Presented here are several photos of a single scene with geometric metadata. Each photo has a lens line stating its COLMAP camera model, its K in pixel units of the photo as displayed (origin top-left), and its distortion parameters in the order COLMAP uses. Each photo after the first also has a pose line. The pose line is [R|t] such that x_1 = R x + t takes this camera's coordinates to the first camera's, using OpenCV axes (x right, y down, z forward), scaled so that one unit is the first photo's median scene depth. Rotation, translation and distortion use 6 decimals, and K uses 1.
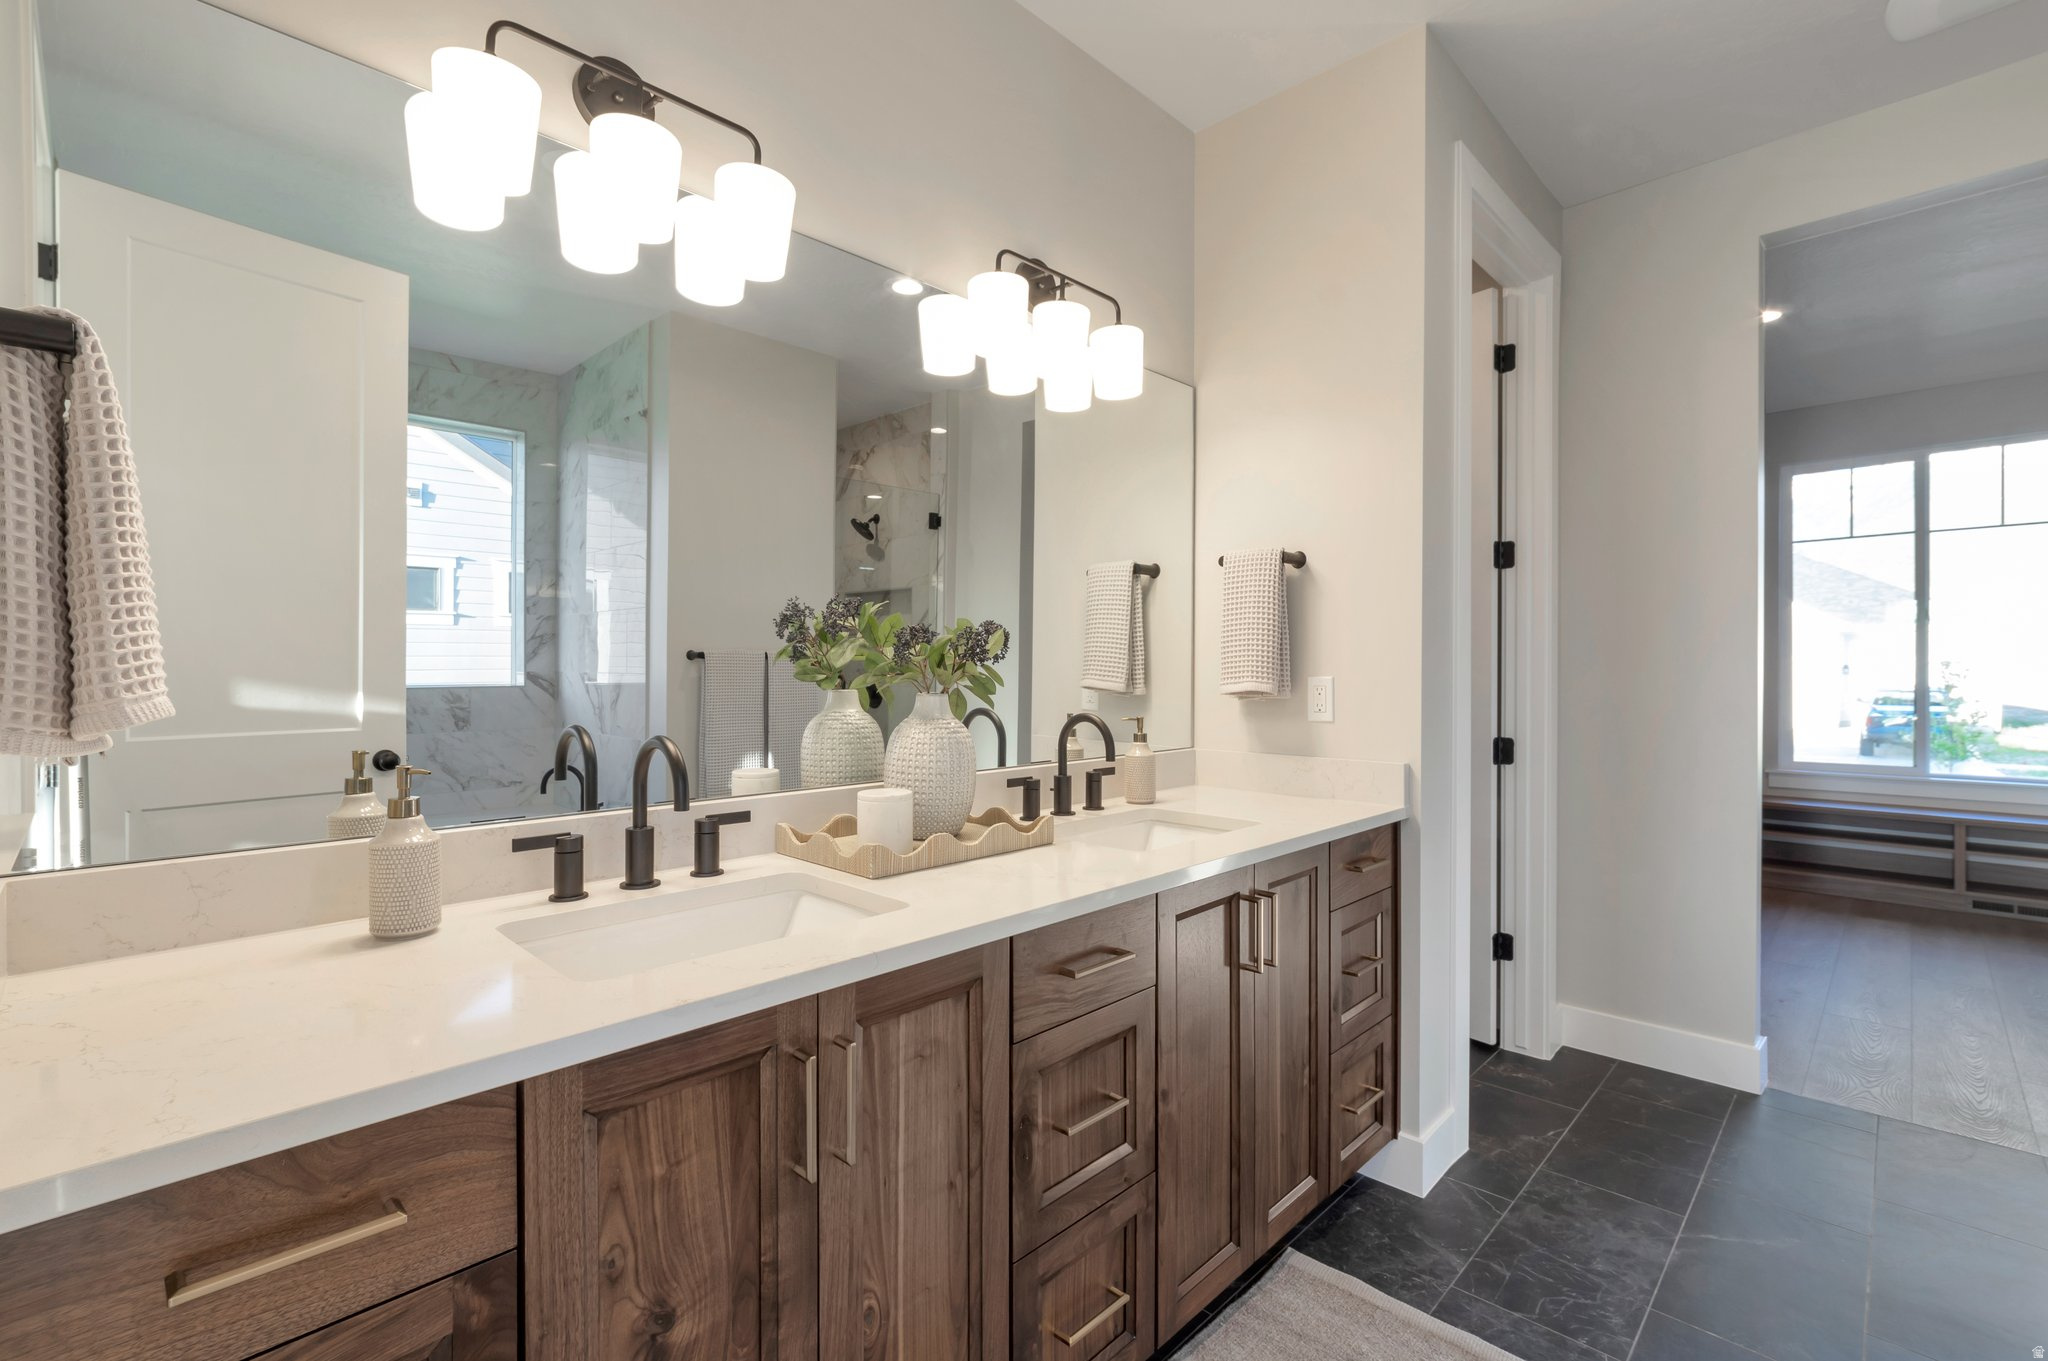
lens RADIAL K [[918.6, 0, 1020.7], [0, 918.6, 669.0], [0, 0, 1]] dist [-0.000008, 0.000009]
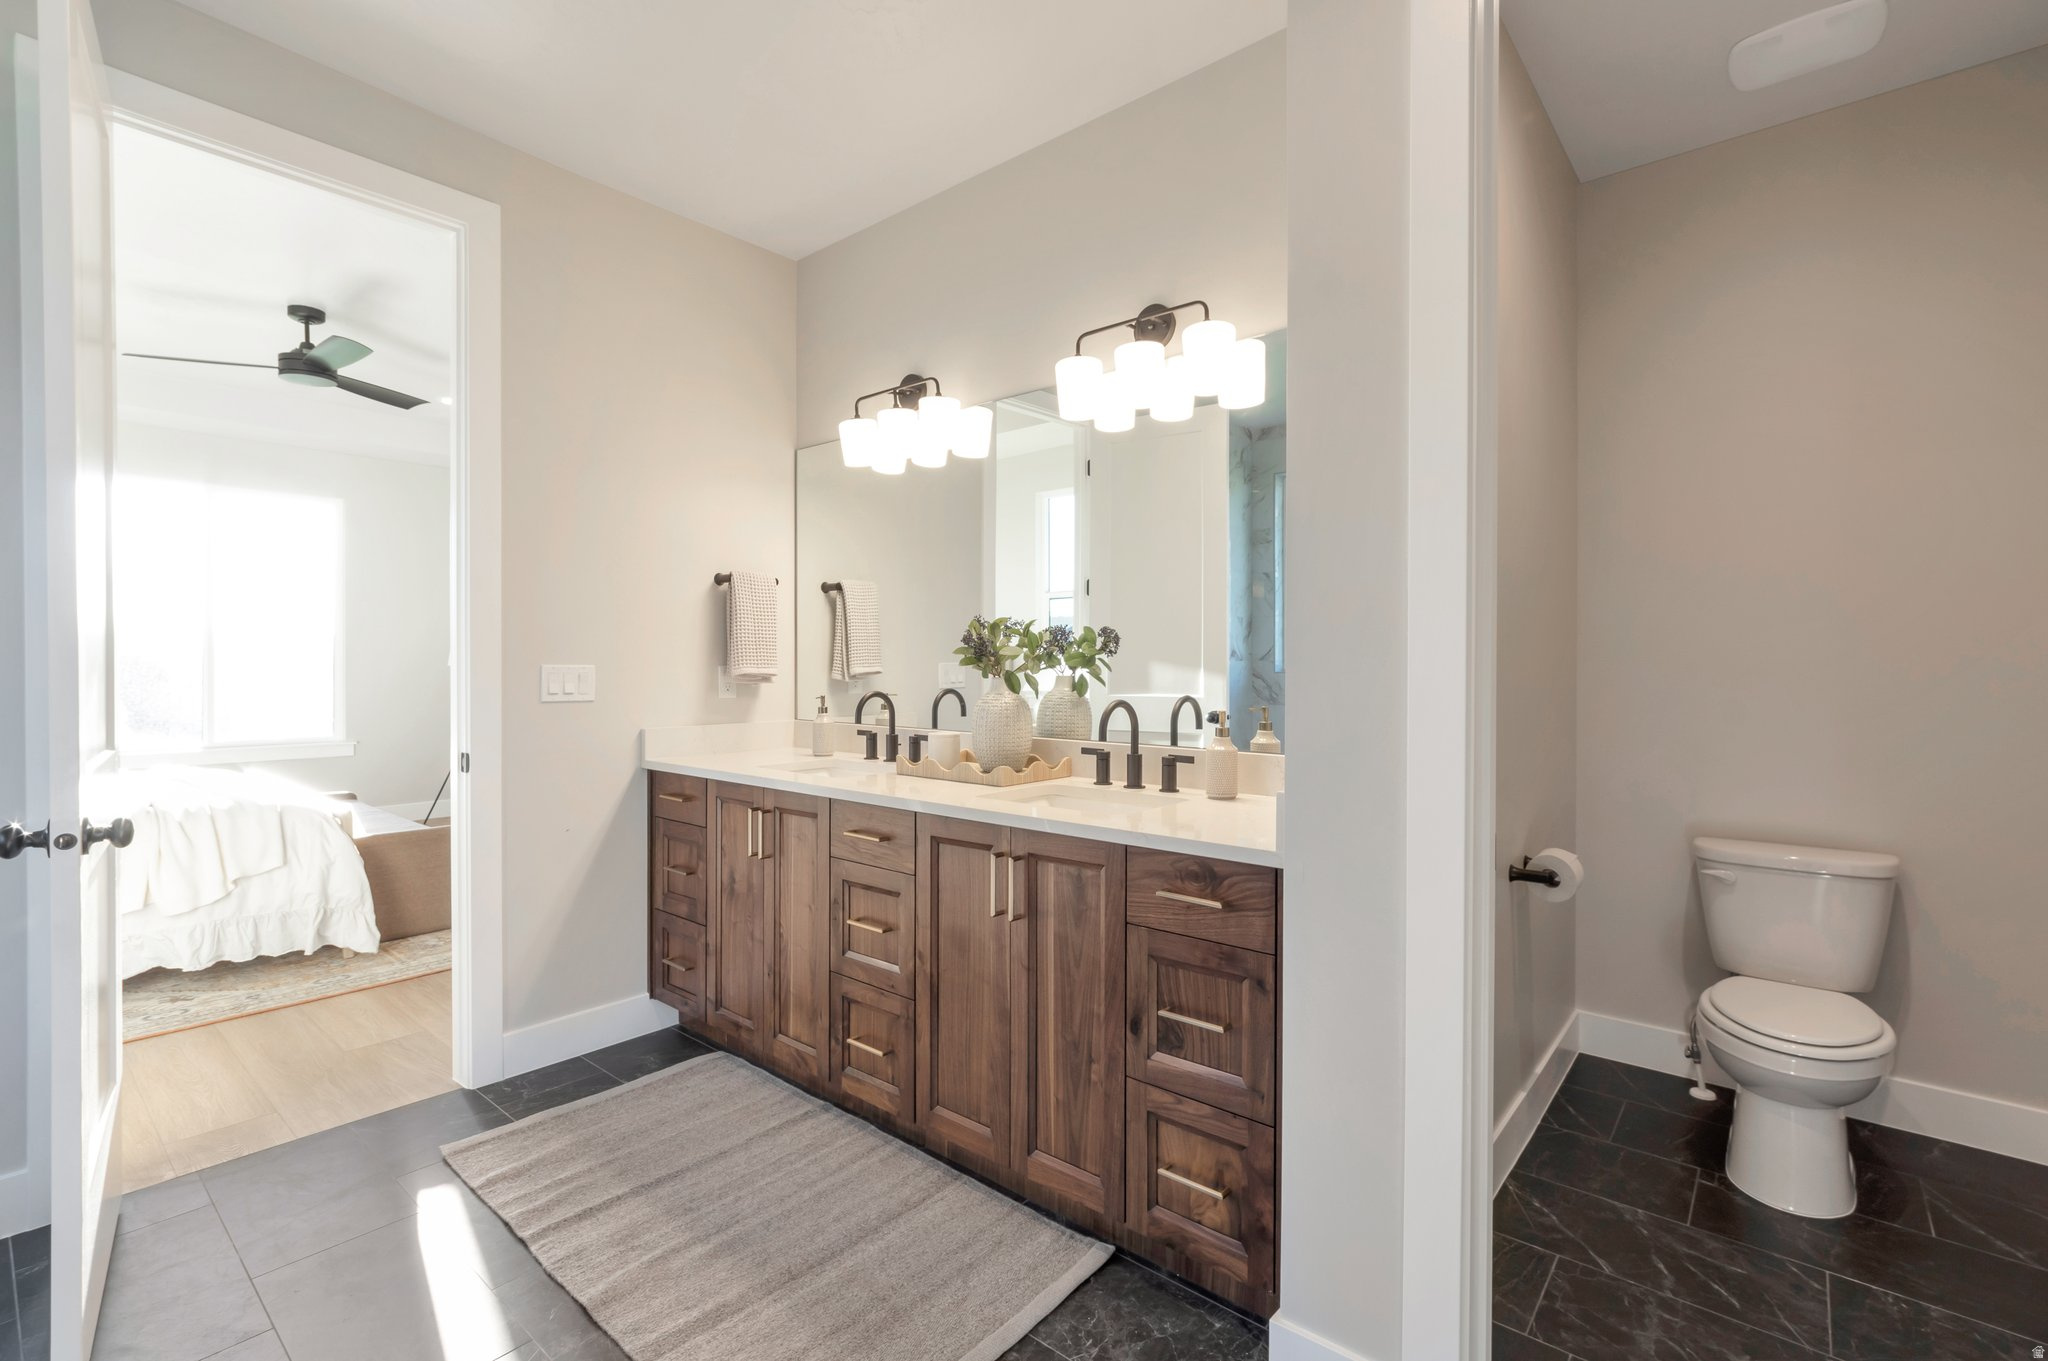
lens RADIAL K [[918.6, 0, 1020.7], [0, 918.6, 669.0], [0, 0, 1]] dist [-0.000008, 0.000009]
pose [[0.070012, 0.015146, -0.997431, 2.115355], [-0.010138, 0.999844, 0.014471, -0.012084], [0.997495, 0.009099, 0.070155, 1.389434]]
